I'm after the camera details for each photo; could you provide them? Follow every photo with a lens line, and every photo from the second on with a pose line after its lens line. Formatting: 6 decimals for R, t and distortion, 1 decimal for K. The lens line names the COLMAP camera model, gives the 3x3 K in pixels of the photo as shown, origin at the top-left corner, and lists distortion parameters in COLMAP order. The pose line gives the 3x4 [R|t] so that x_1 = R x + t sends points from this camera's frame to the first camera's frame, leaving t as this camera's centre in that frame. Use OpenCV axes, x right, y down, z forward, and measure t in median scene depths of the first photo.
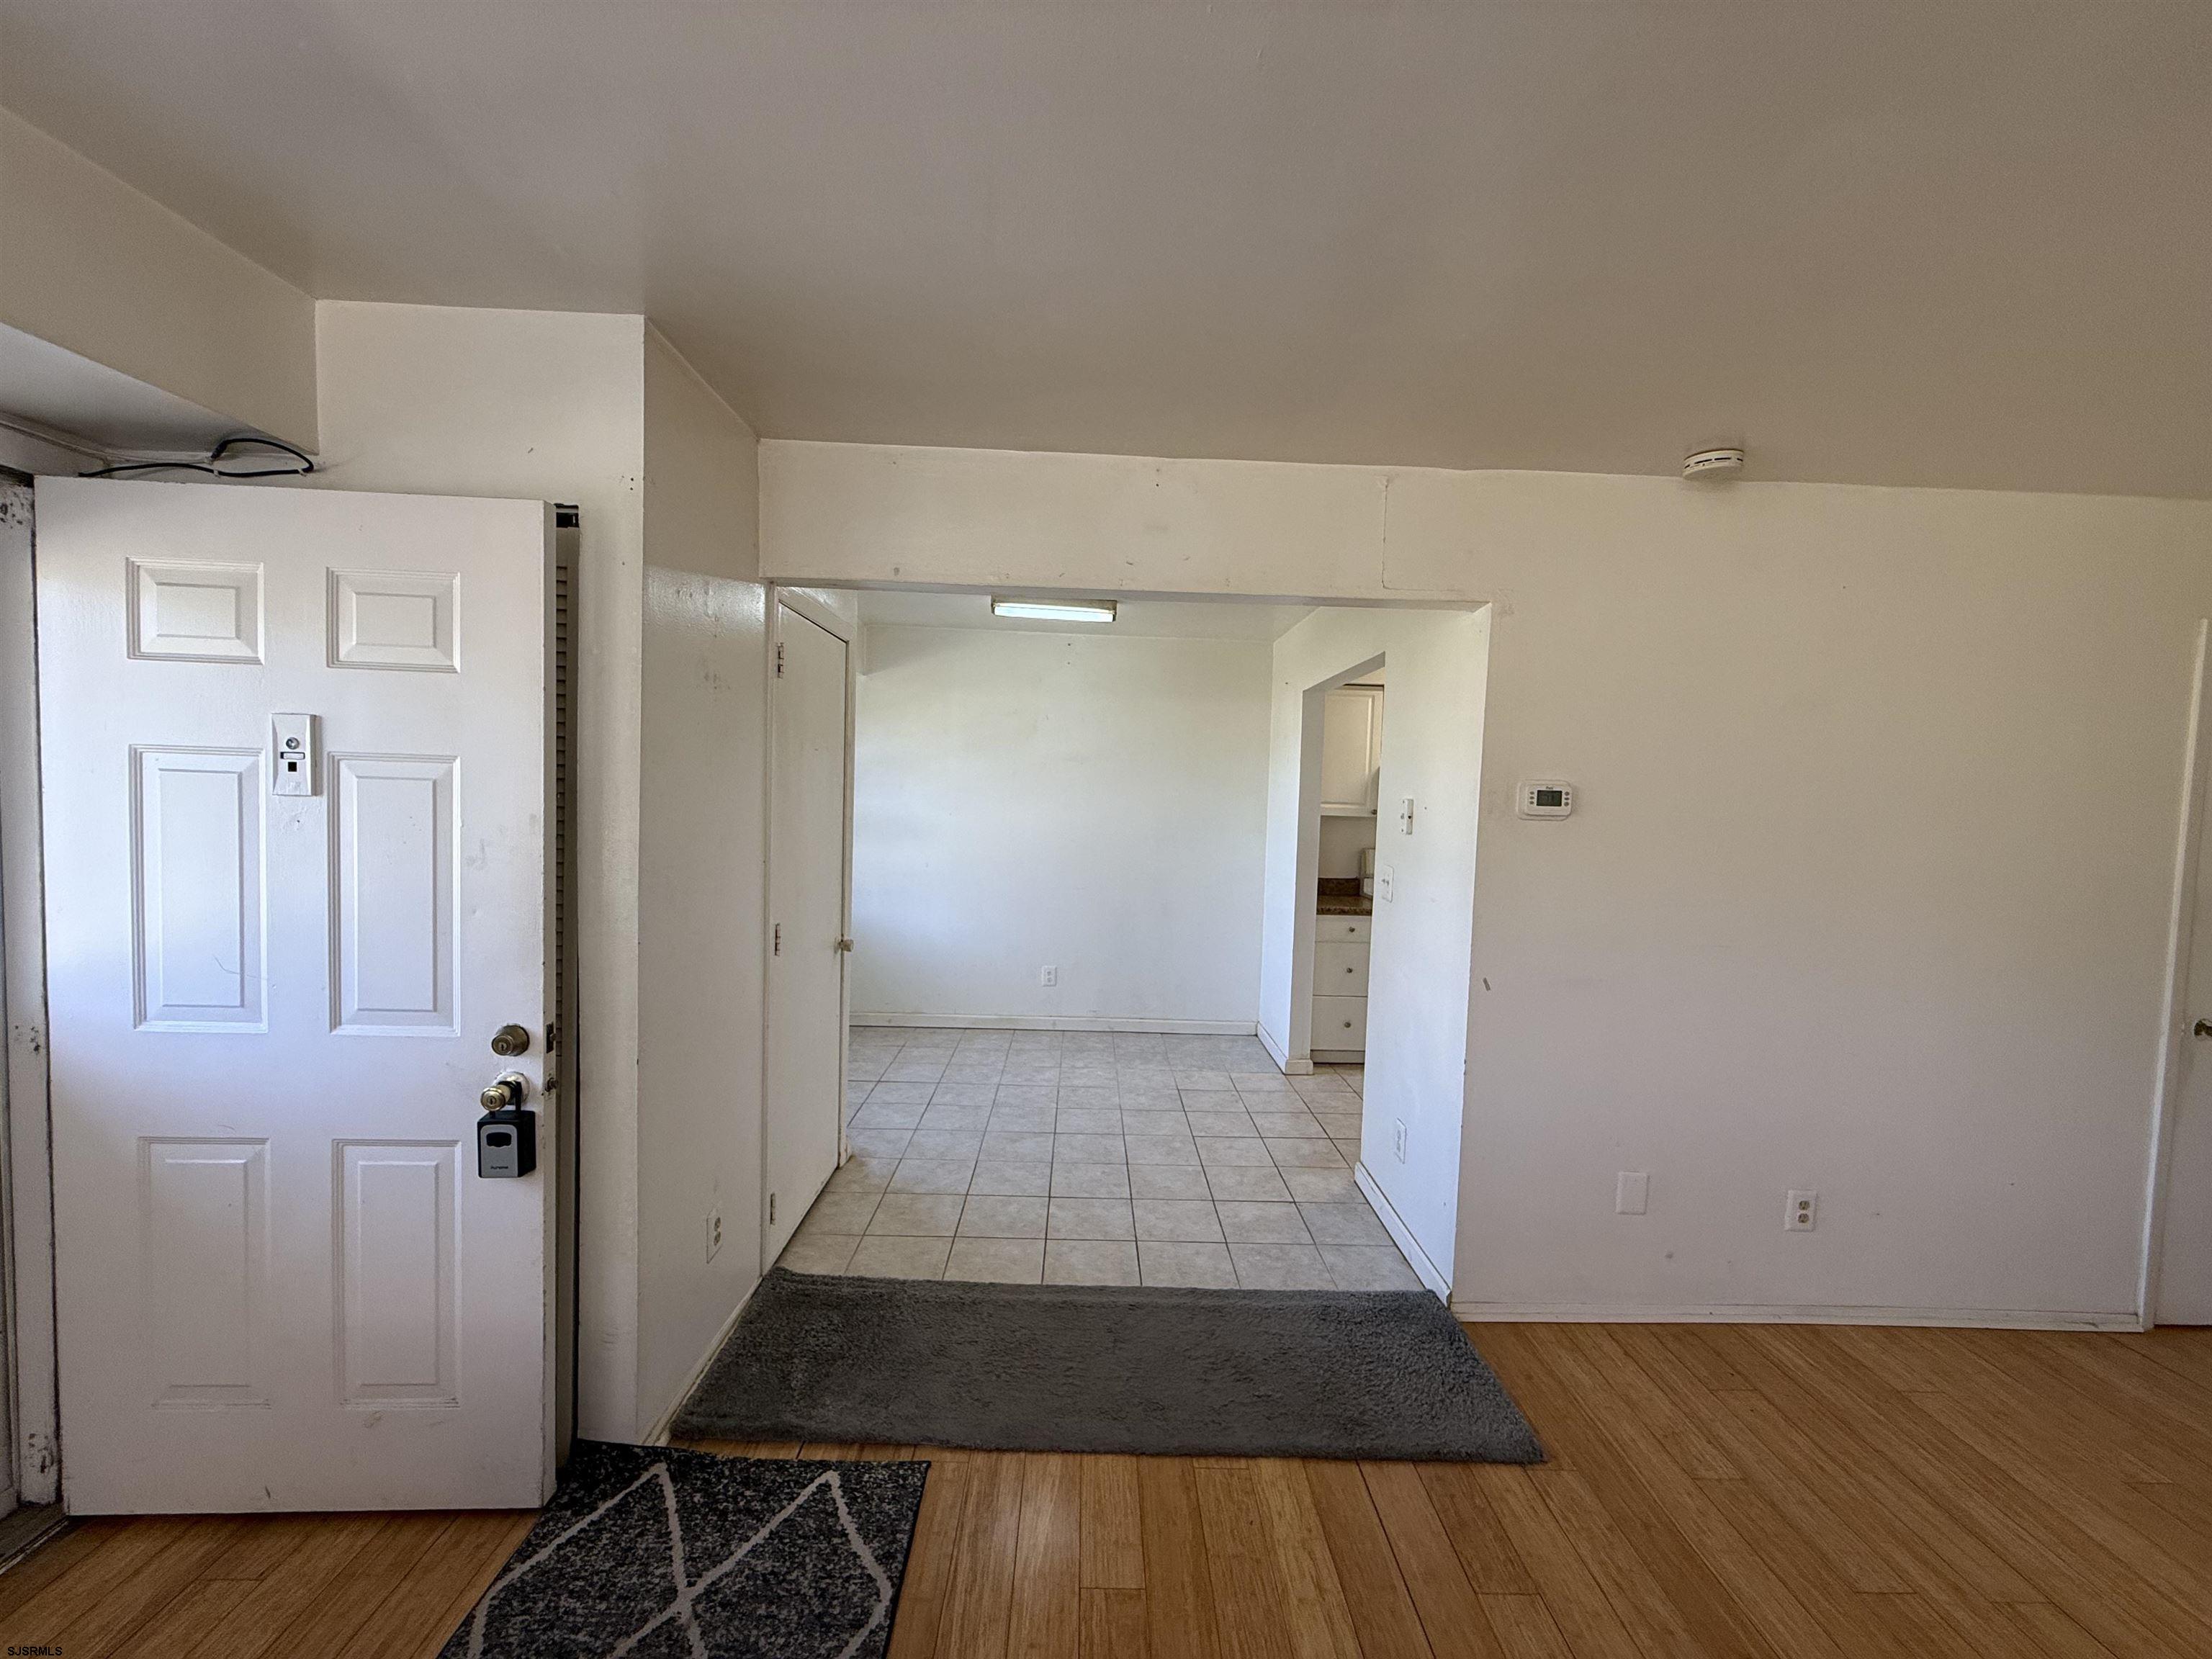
lens RADIAL K [[889.0, 0, 1102.7], [0, 889.0, 828.3], [0, 0, 1]] dist [0.000758, -0.000104]
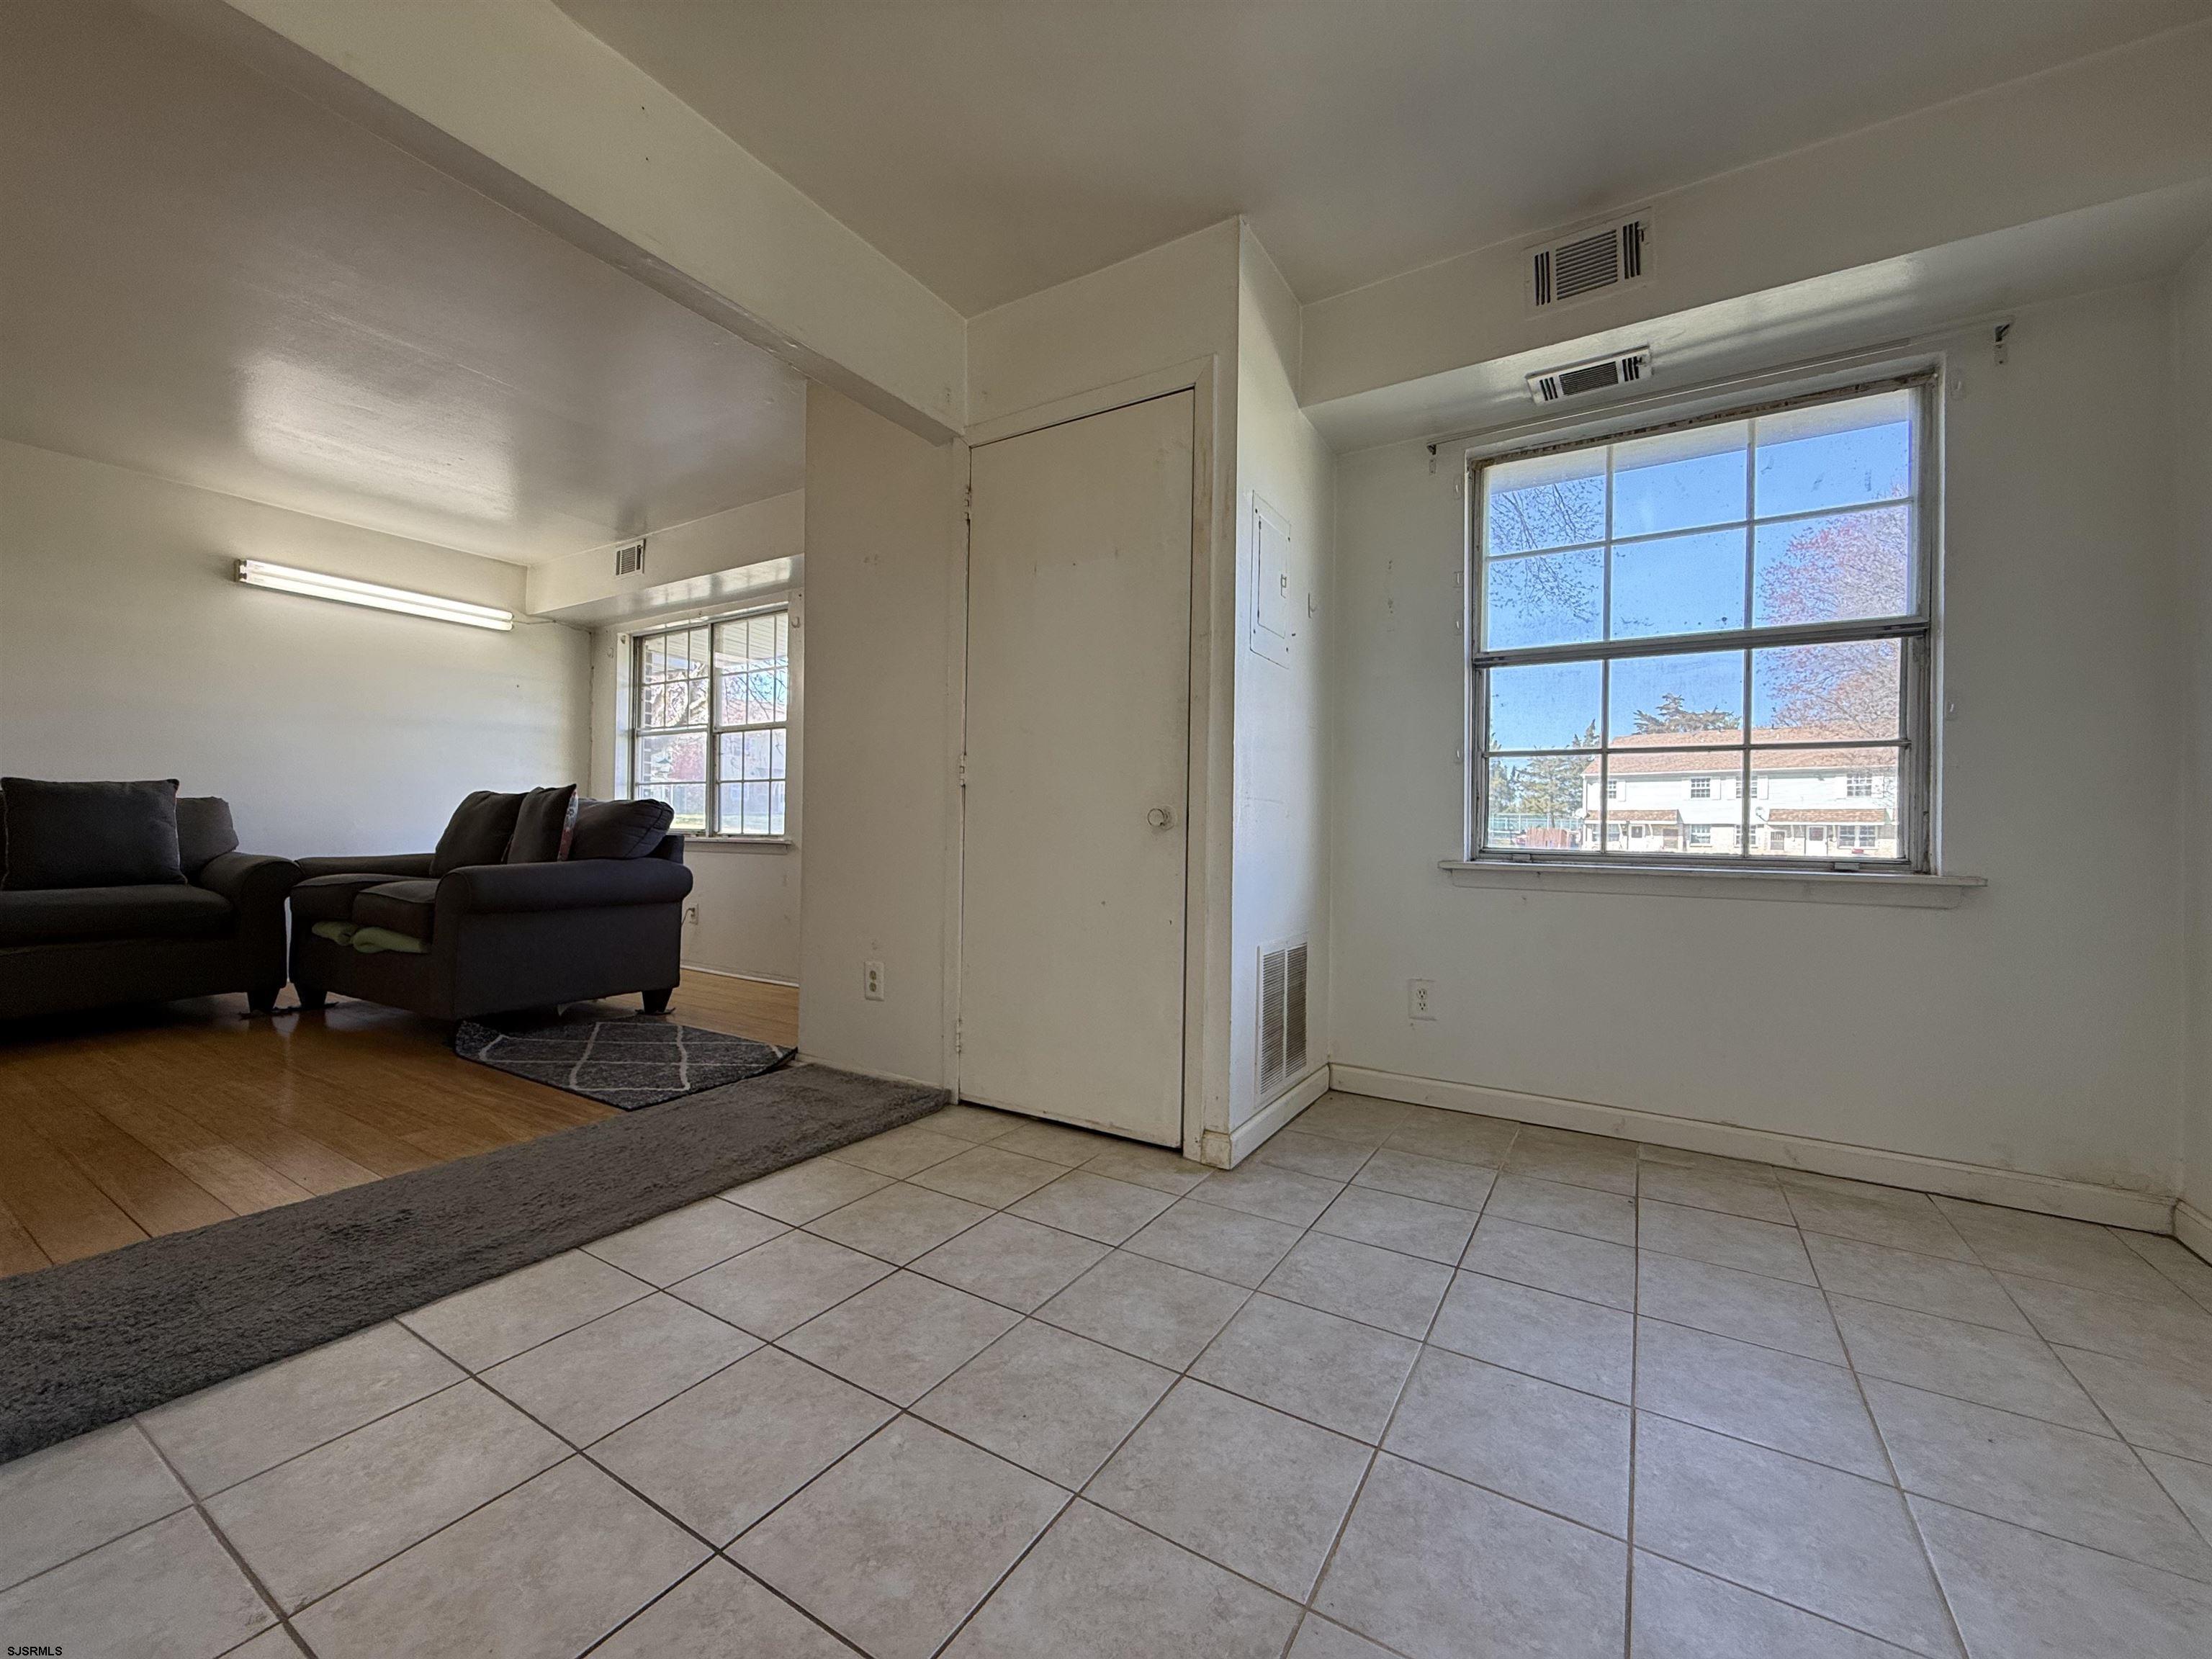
lens RADIAL K [[882.2, 0, 1097.8], [0, 882.2, 831.5], [0, 0, 1]] dist [-0.000690, -0.000030]
pose [[-0.546639, -0.041713, -0.836328, 0.513459], [-0.075218, 0.997167, -0.000571, 0.237903], [0.833983, 0.062595, -0.548228, 2.169125]]
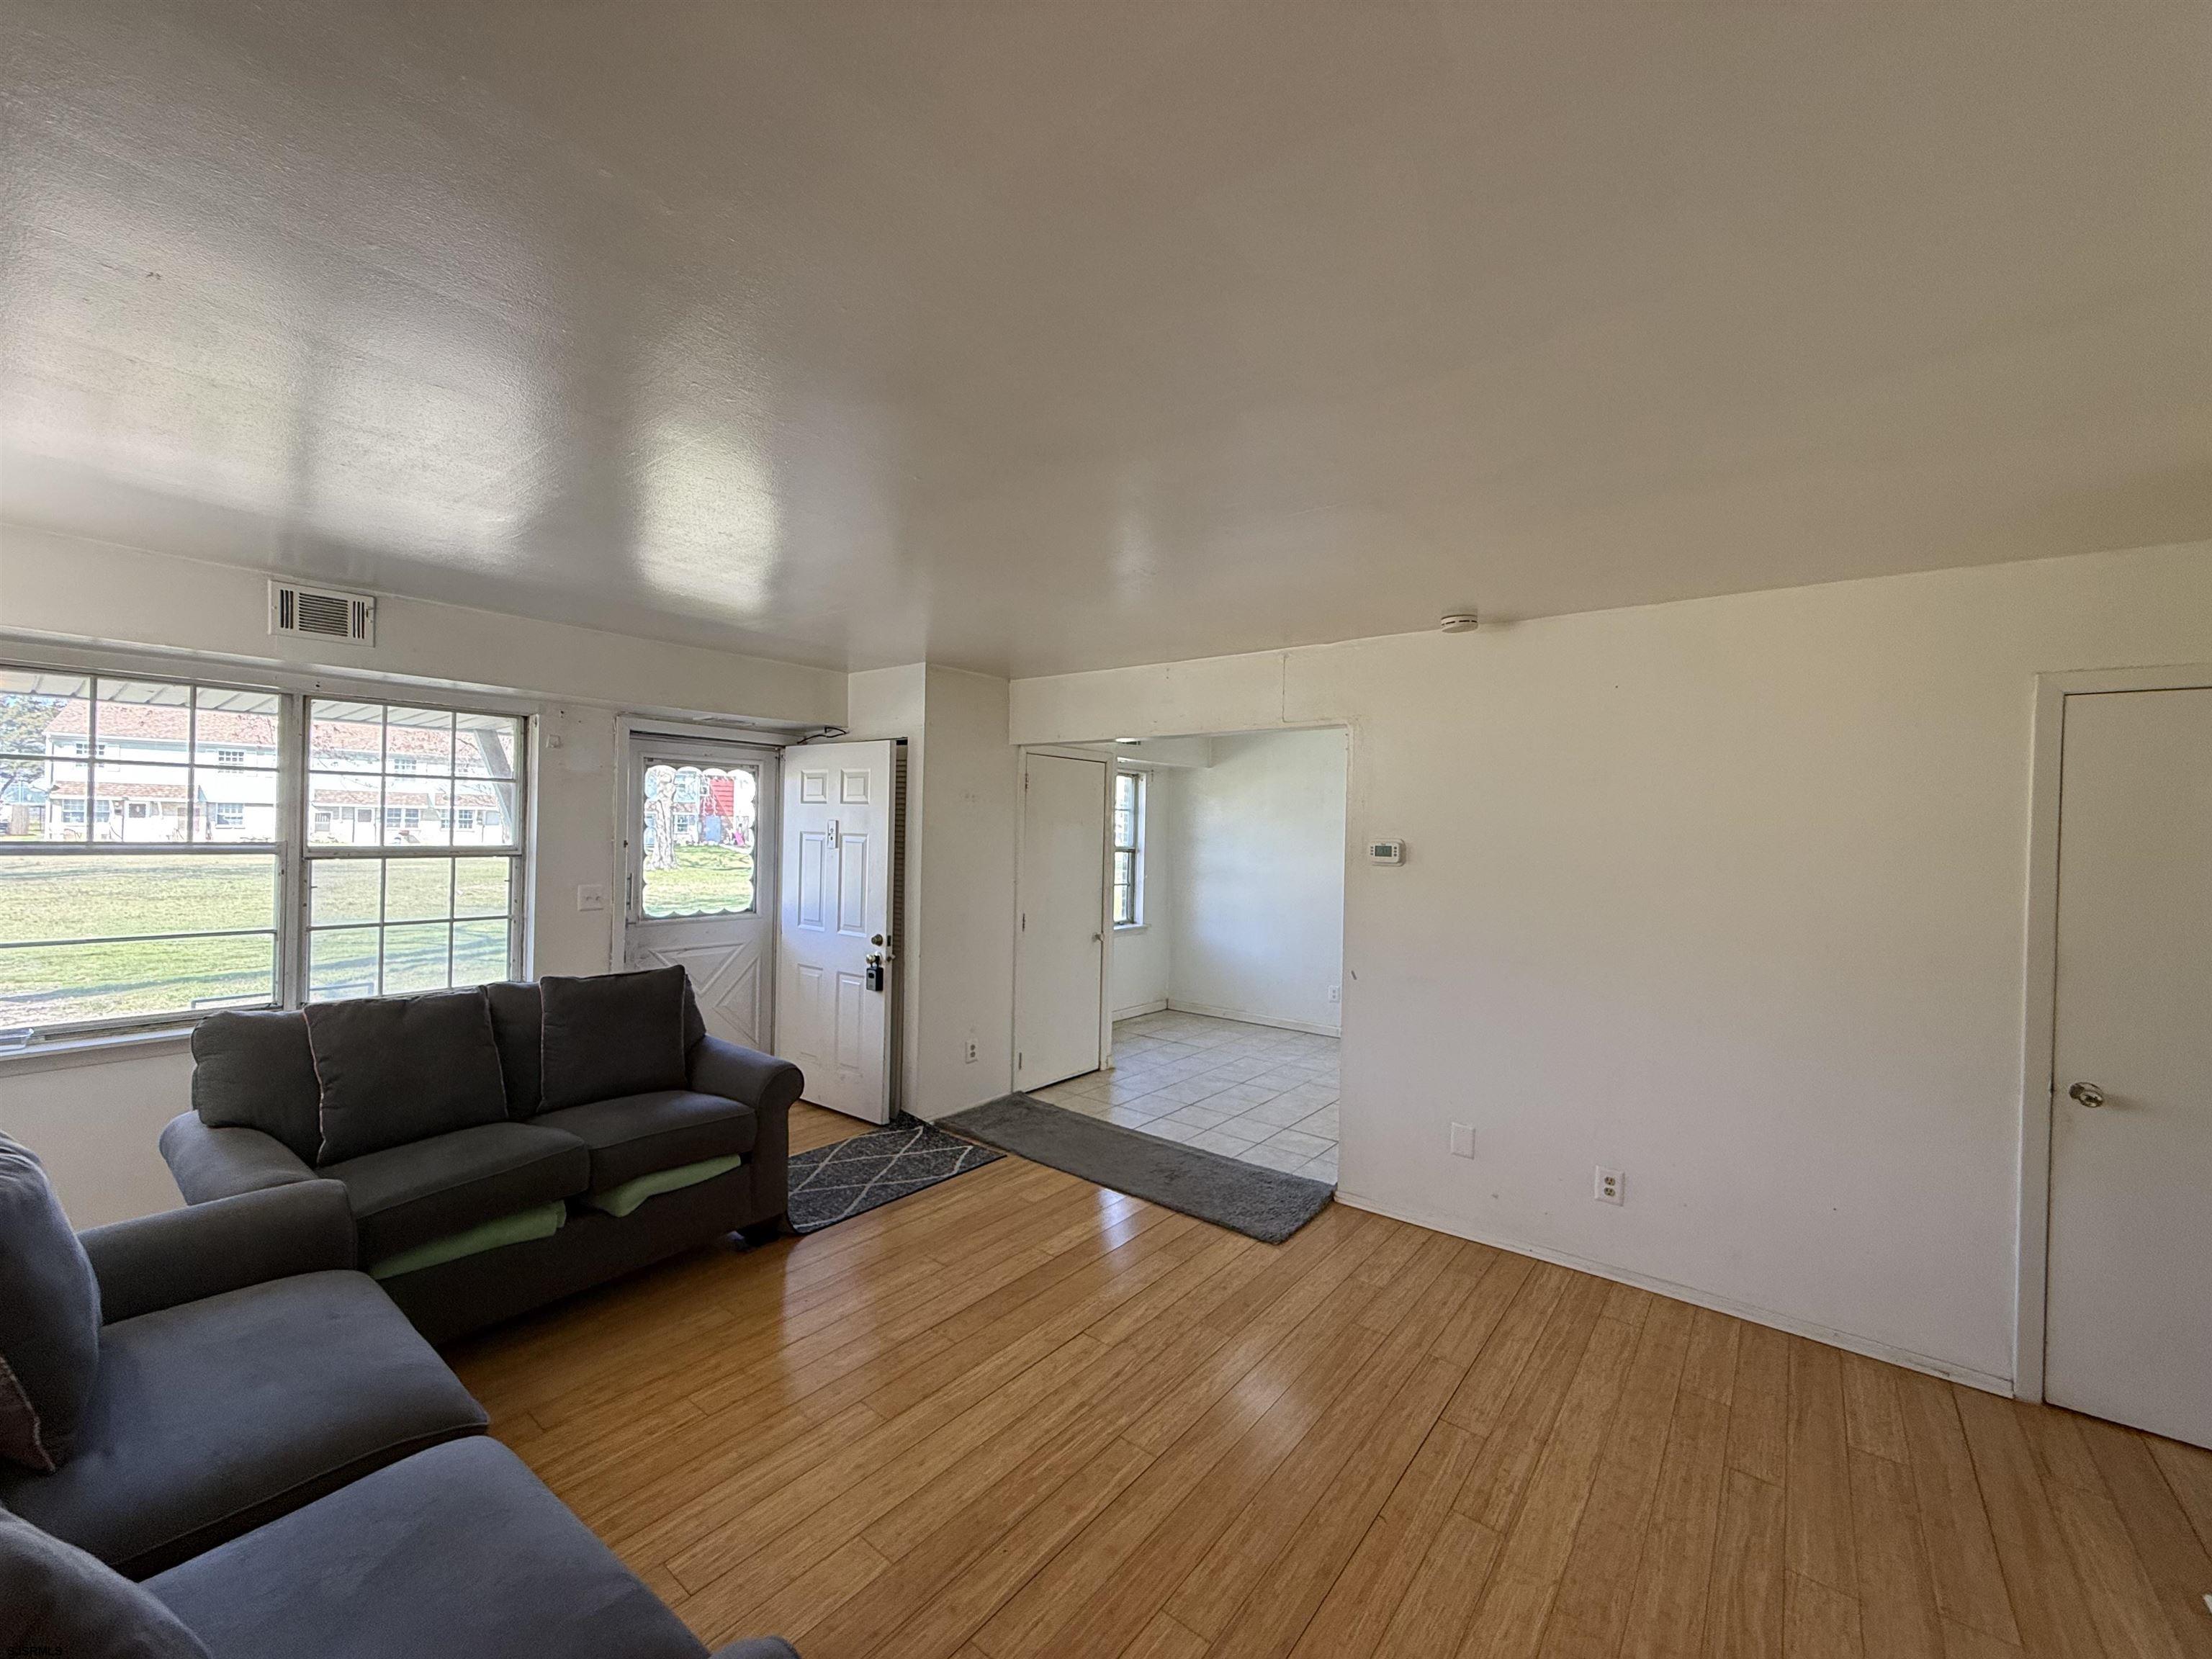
lens RADIAL K [[882.2, 0, 1097.8], [0, 882.2, 831.5], [0, 0, 1]] dist [-0.000690, -0.000030]
pose [[0.769814, -0.013172, -0.638132, 1.298931], [-0.028519, 0.998079, -0.055006, 0.033972], [0.637631, 0.060543, 0.767960, -0.534156]]
